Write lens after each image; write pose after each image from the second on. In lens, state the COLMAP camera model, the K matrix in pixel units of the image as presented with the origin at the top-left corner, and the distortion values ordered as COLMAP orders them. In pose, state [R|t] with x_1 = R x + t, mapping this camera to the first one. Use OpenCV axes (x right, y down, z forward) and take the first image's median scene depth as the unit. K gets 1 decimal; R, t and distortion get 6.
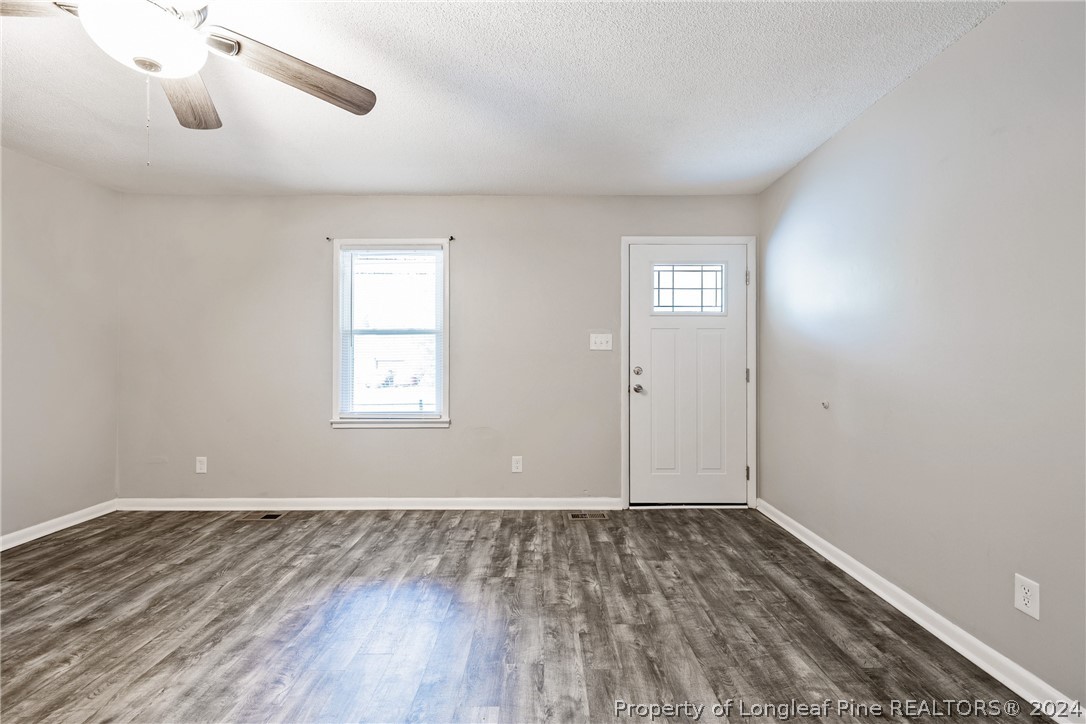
lens RADIAL K [[471.5, 0, 549.6], [0, 471.5, 356.6], [0, 0, 1]] dist [0.001366, 0.000258]
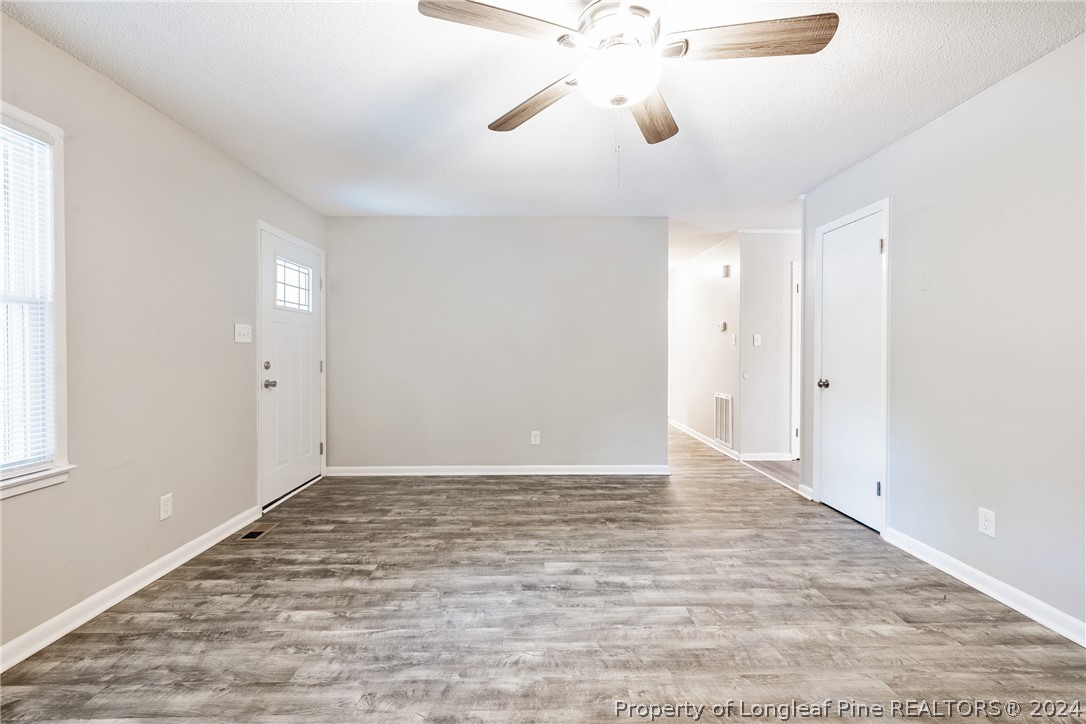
lens RADIAL K [[471.5, 0, 549.0], [0, 471.5, 359.3], [0, 0, 1]] dist [0.001366, 0.000258]
pose [[-0.043335, -0.017524, 0.998907, -0.972054], [0.000122, 0.999846, 0.017546, 0.001785], [-0.999061, 0.000882, -0.043326, 0.589244]]
